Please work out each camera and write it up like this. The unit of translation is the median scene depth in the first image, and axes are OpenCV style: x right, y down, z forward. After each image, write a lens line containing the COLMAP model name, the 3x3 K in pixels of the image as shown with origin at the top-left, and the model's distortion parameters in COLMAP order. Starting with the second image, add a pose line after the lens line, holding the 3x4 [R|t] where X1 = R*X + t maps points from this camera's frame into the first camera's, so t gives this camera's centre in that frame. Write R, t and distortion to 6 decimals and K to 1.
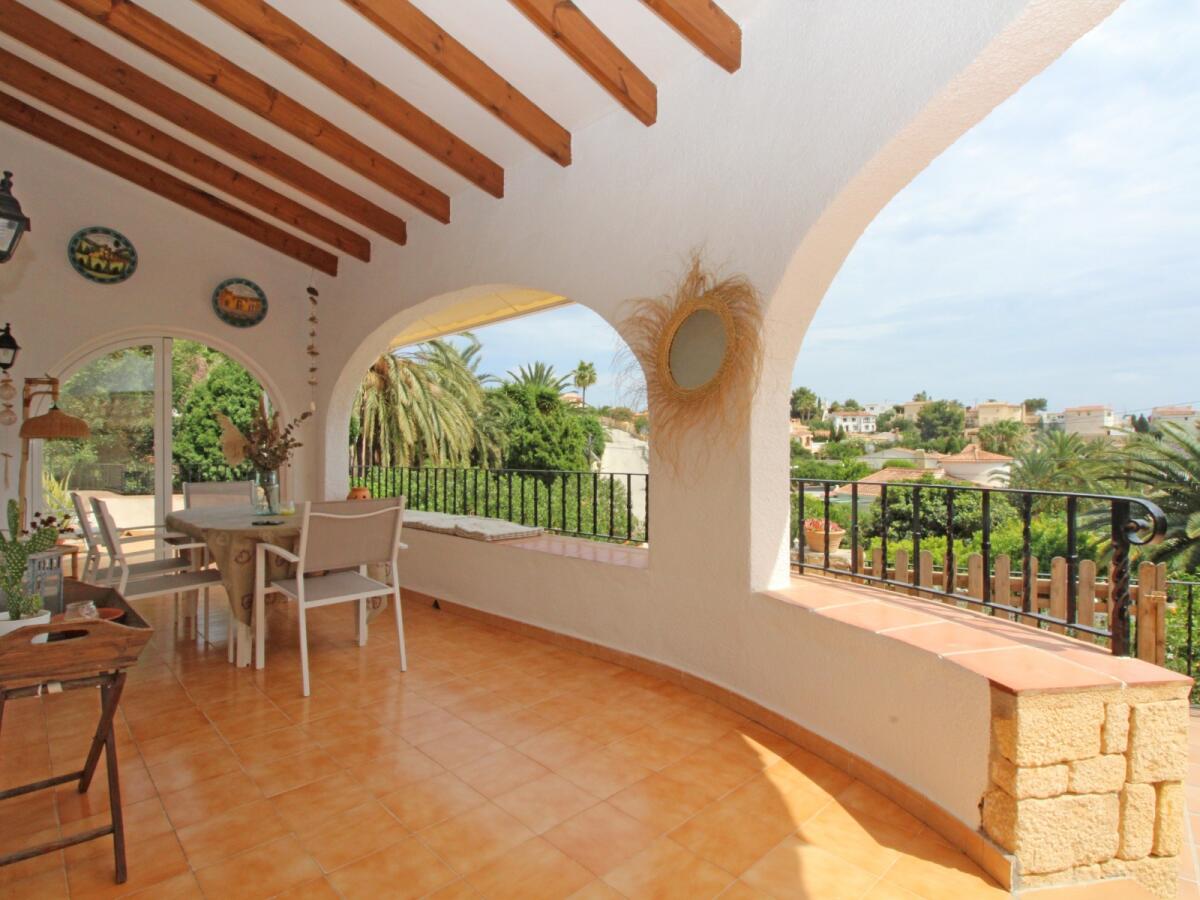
lens RADIAL K [[632.2, 0, 594.8], [0, 632.2, 450.4], [0, 0, 1]] dist [-0.005746, -0.004478]
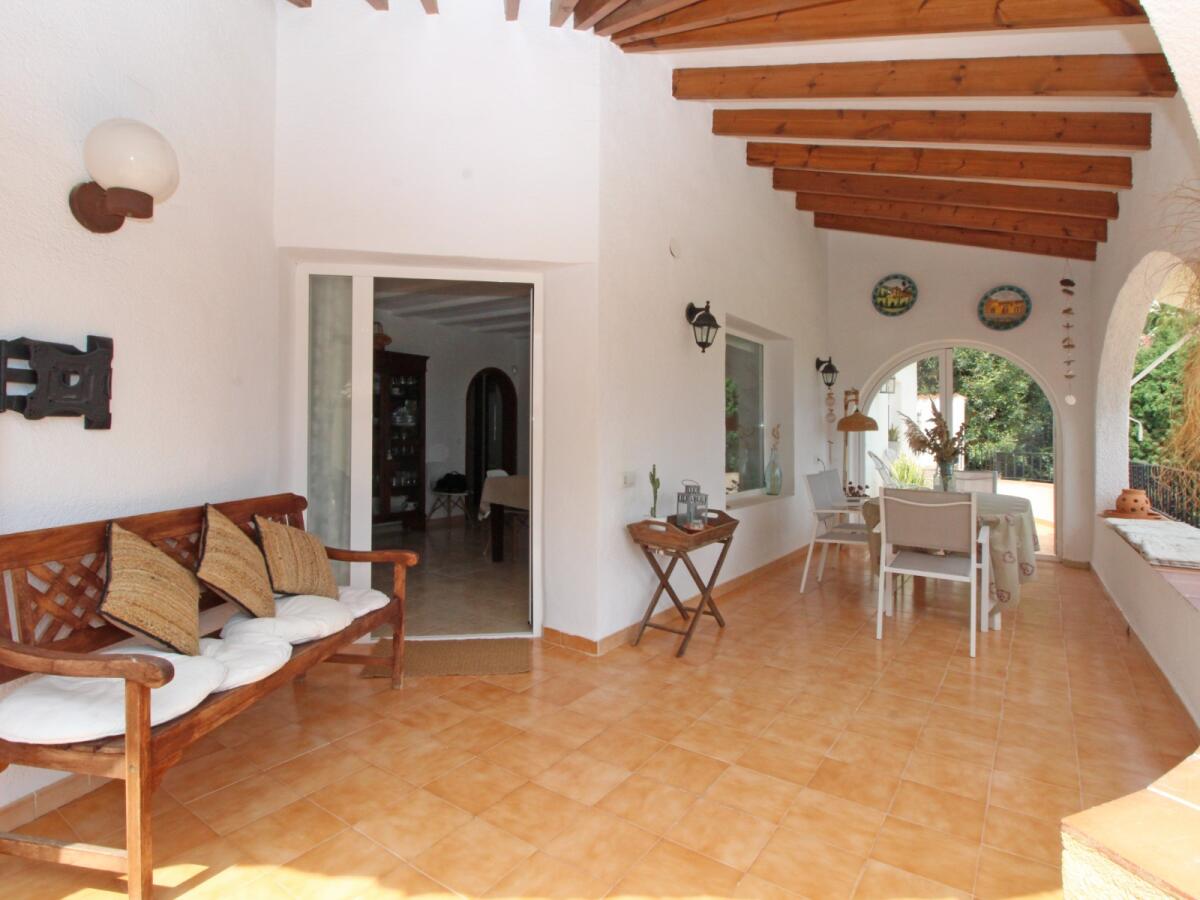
lens RADIAL K [[632.2, 0, 598.9], [0, 632.2, 434.4], [0, 0, 1]] dist [-0.005746, -0.004478]
pose [[0.205062, 0.018028, -0.978583, 0.406632], [-0.020878, 0.999683, 0.014042, -0.018405], [0.978526, 0.017551, 0.205373, 0.107945]]
